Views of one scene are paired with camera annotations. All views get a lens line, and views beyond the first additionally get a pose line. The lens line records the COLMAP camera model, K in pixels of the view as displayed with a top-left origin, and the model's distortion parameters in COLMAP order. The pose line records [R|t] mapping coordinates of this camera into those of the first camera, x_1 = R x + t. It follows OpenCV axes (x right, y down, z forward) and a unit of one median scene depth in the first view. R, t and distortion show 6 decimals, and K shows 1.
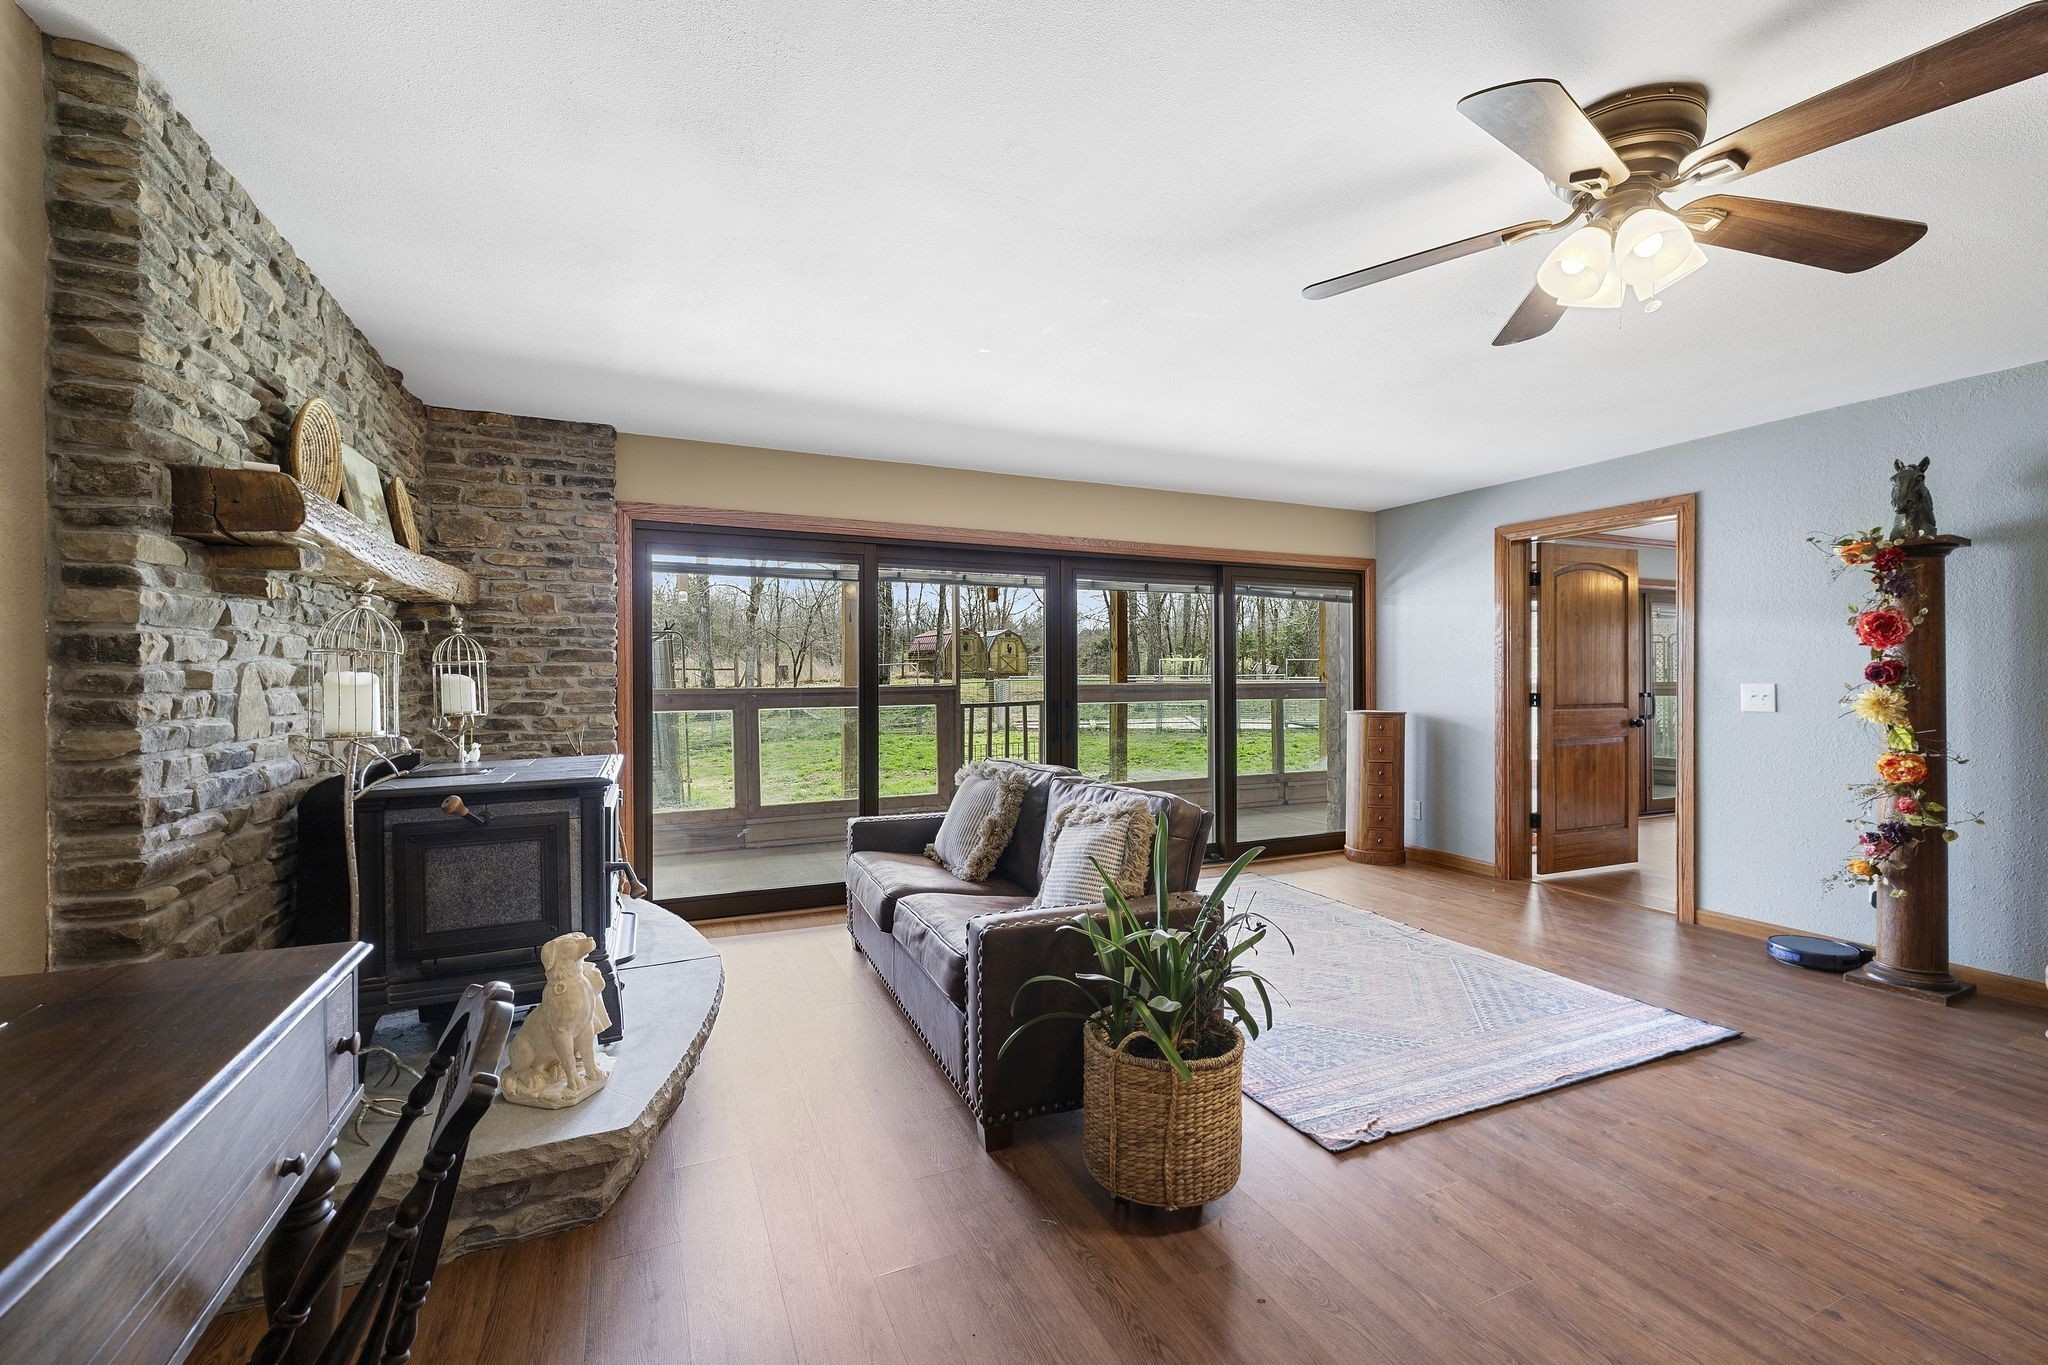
lens RADIAL K [[870.4, 0, 1026.1], [0, 870.4, 681.2], [0, 0, 1]] dist [0.000040, 0.000302]
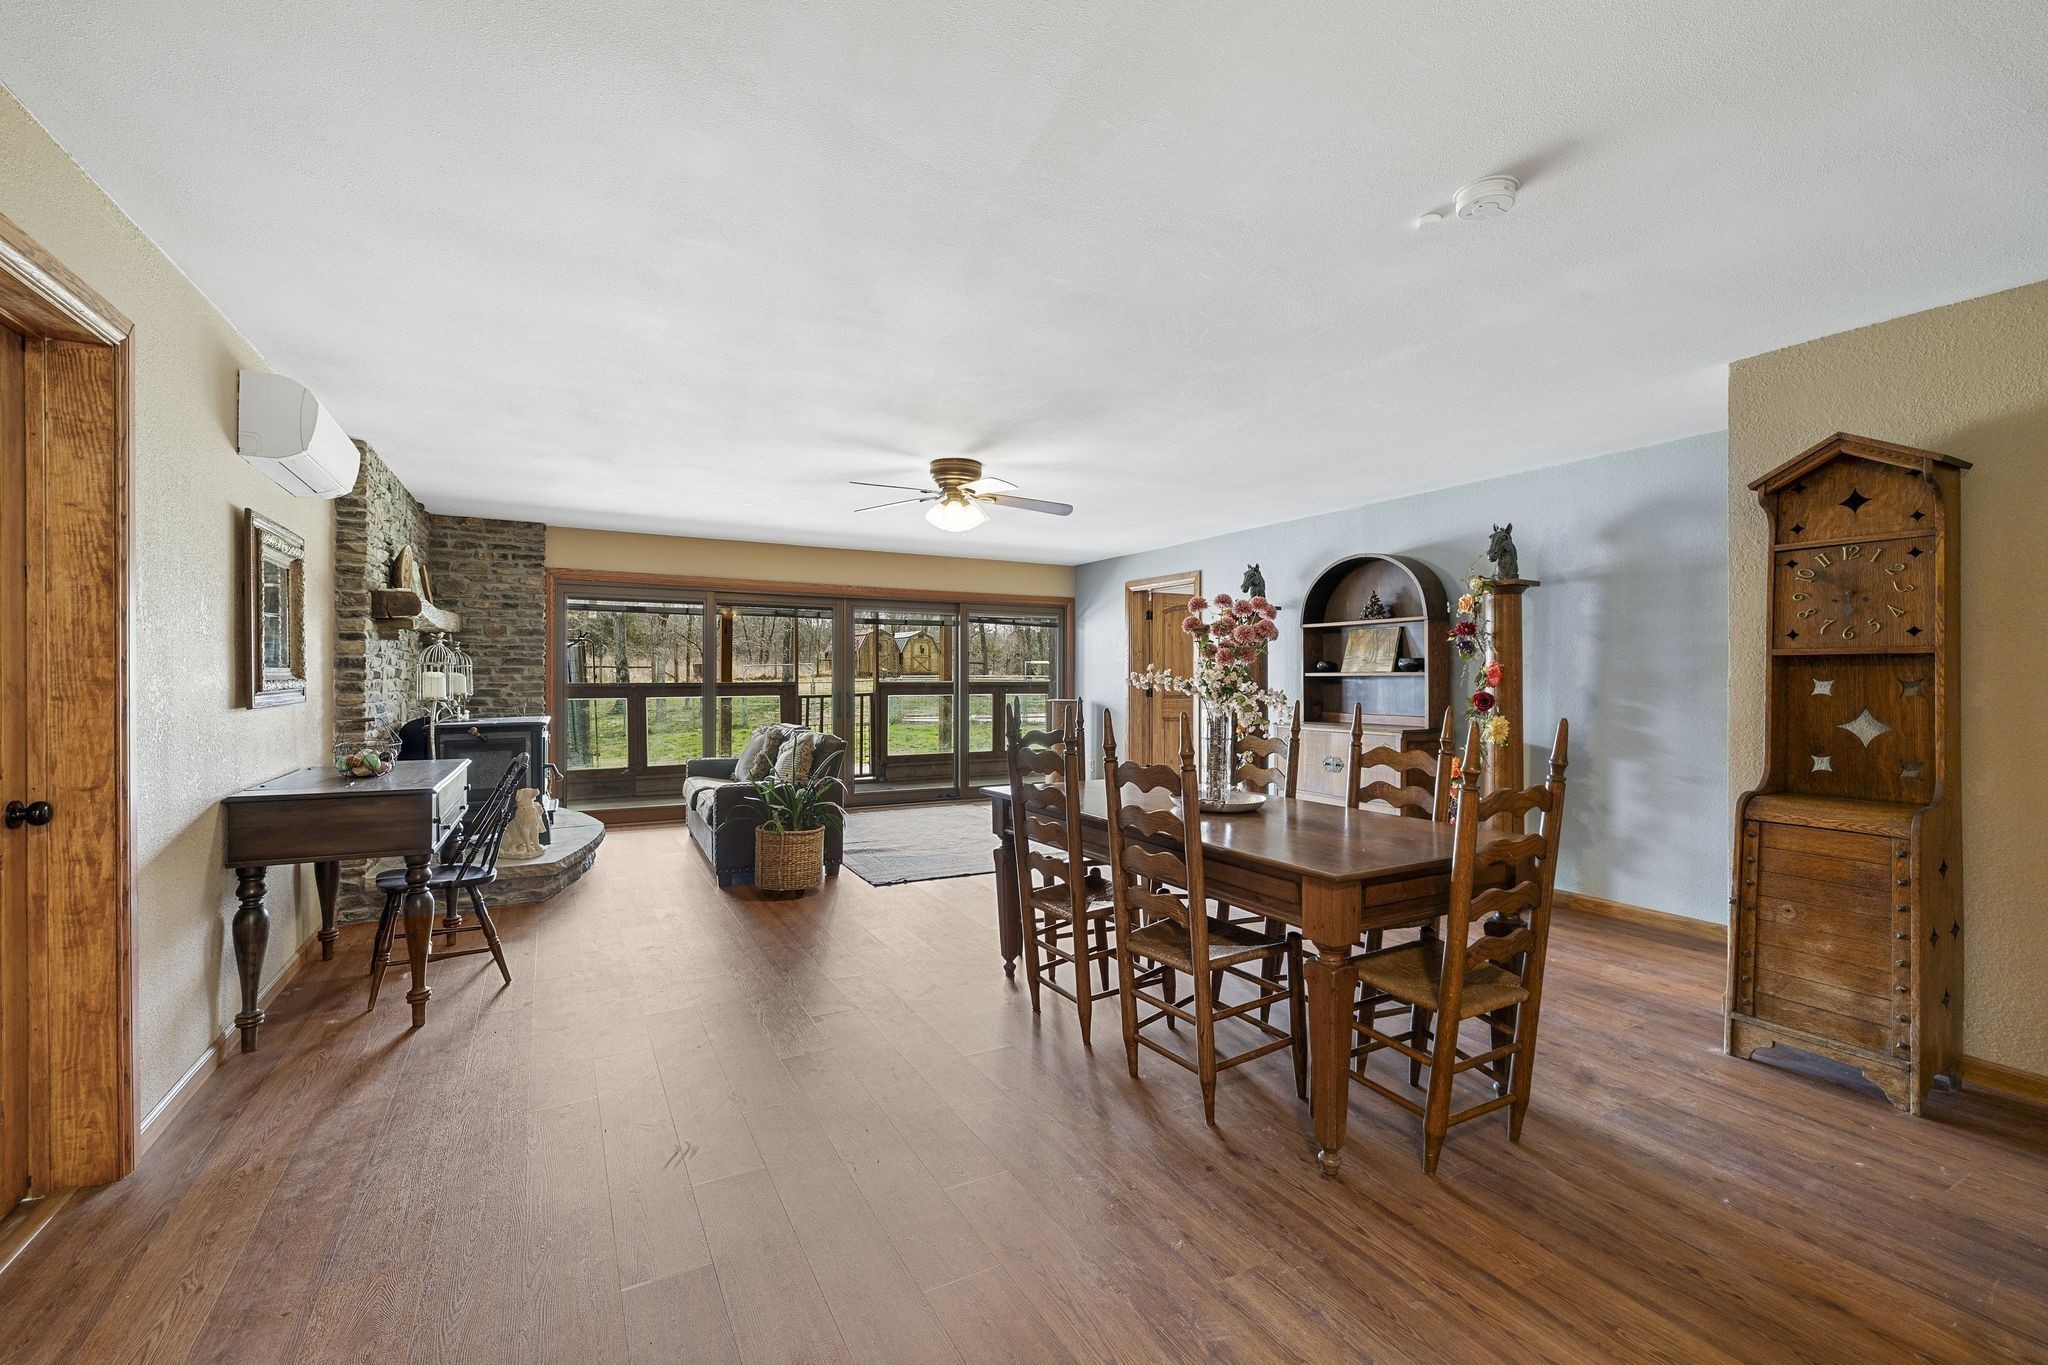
lens RADIAL K [[870.4, 0, 1020.0], [0, 870.4, 680.2], [0, 0, 1]] dist [0.000040, 0.000302]
pose [[0.997478, 0.005871, 0.070730, 0.328582], [-0.005816, 0.999983, -0.000971, 0.002499], [-0.070734, 0.000558, 0.997495, -0.749275]]
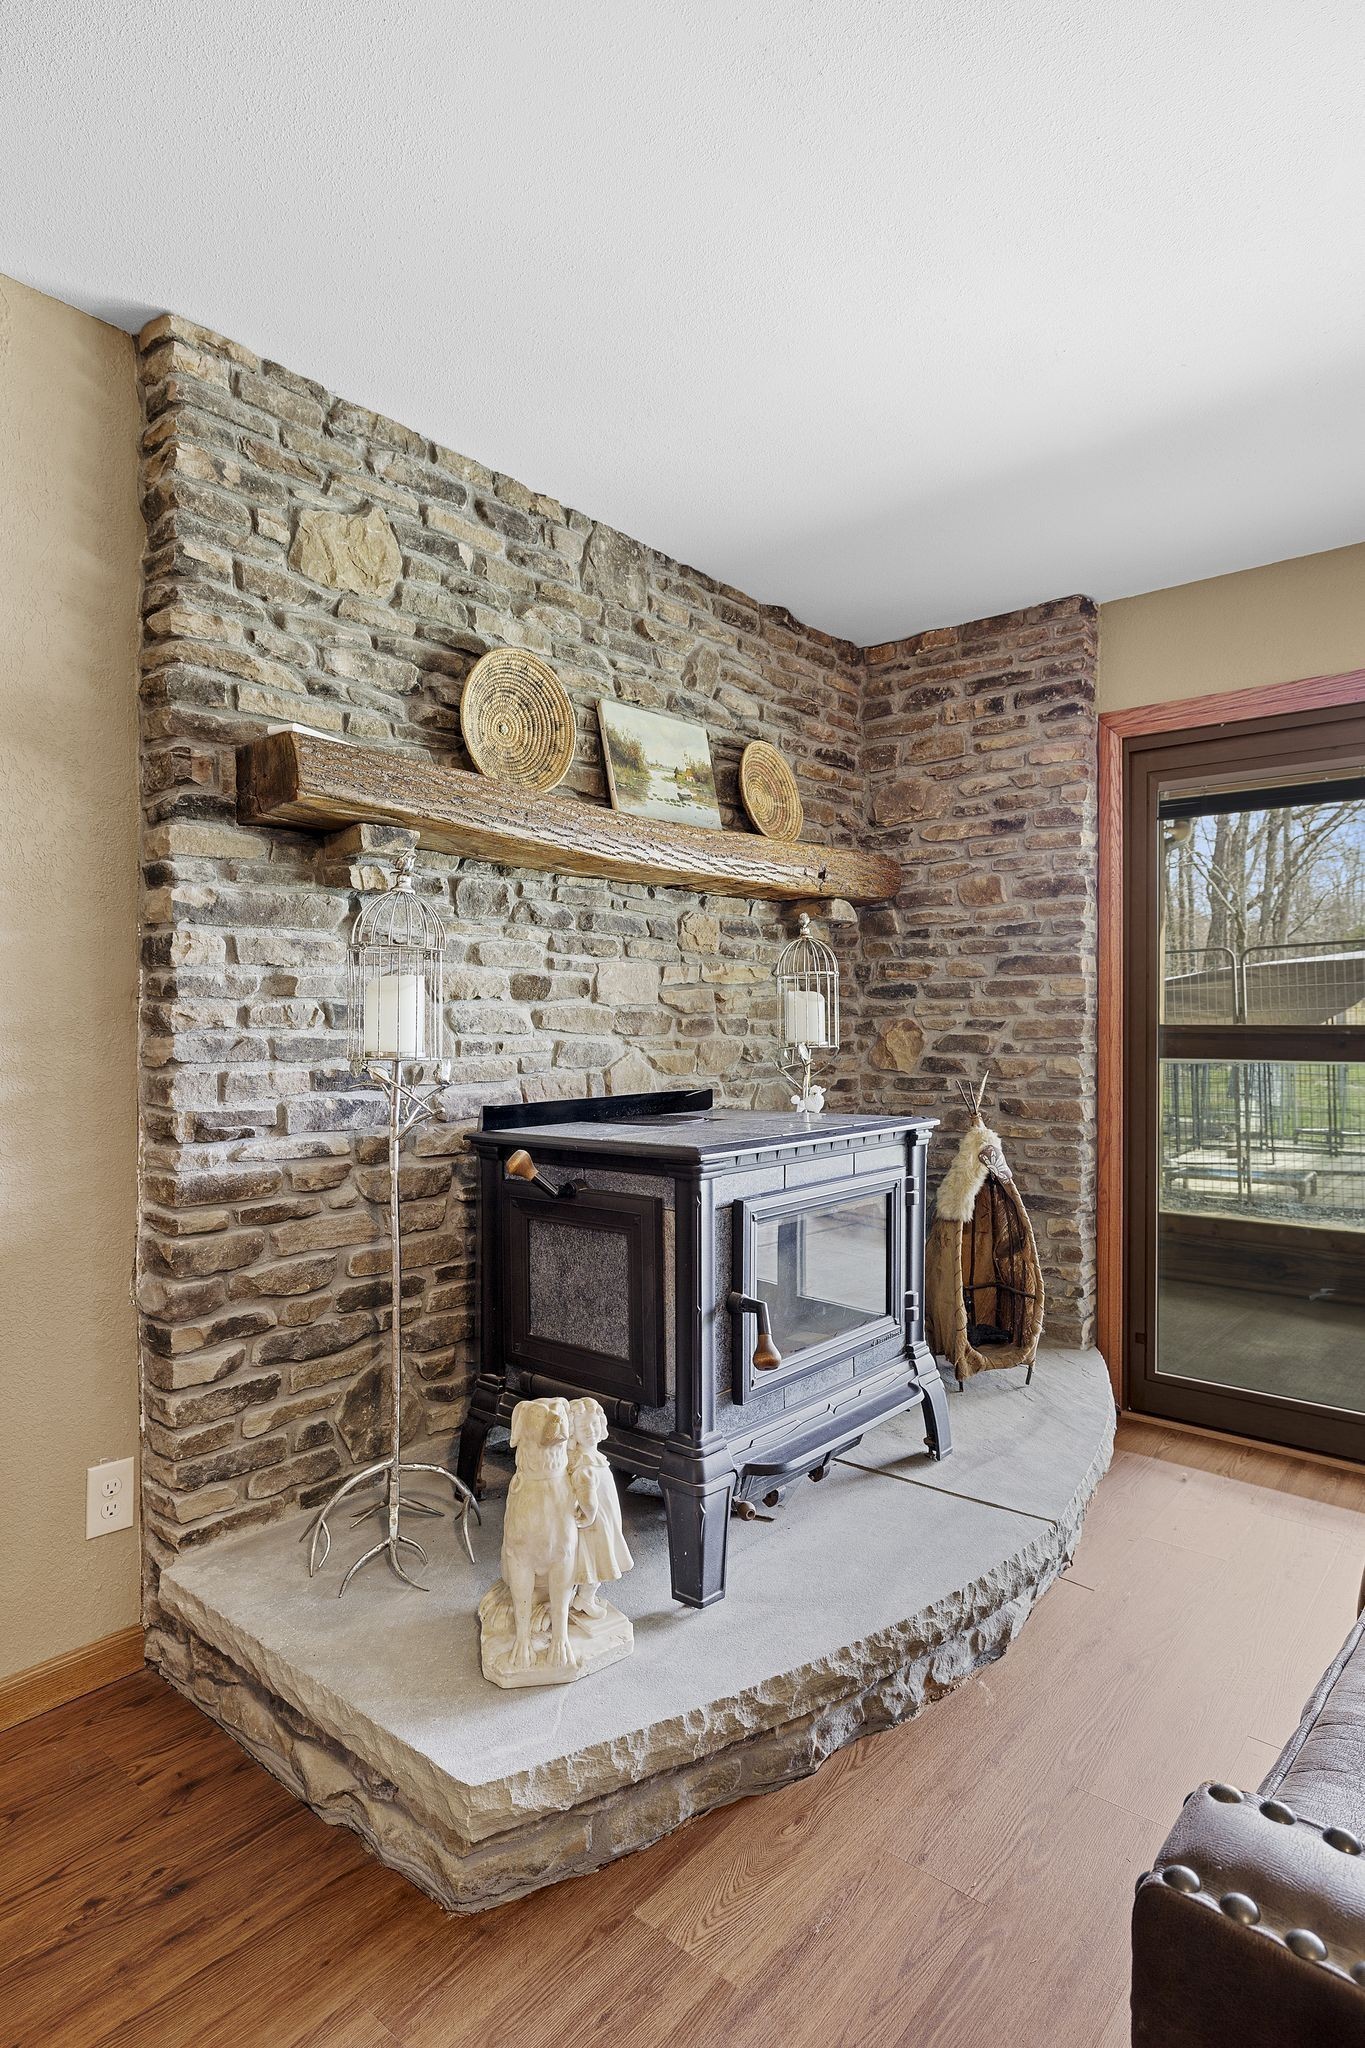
lens RADIAL K [[1094.8, 0, 673.4], [0, 1094.8, 1021.2], [0, 0, 1]] dist [0.000329, -0.000215]
pose [[0.432224, 0.003871, -0.901758, 0.110892], [-0.007552, 0.999971, 0.000673, 0.014688], [0.901735, 0.006519, 0.432241, 0.414372]]
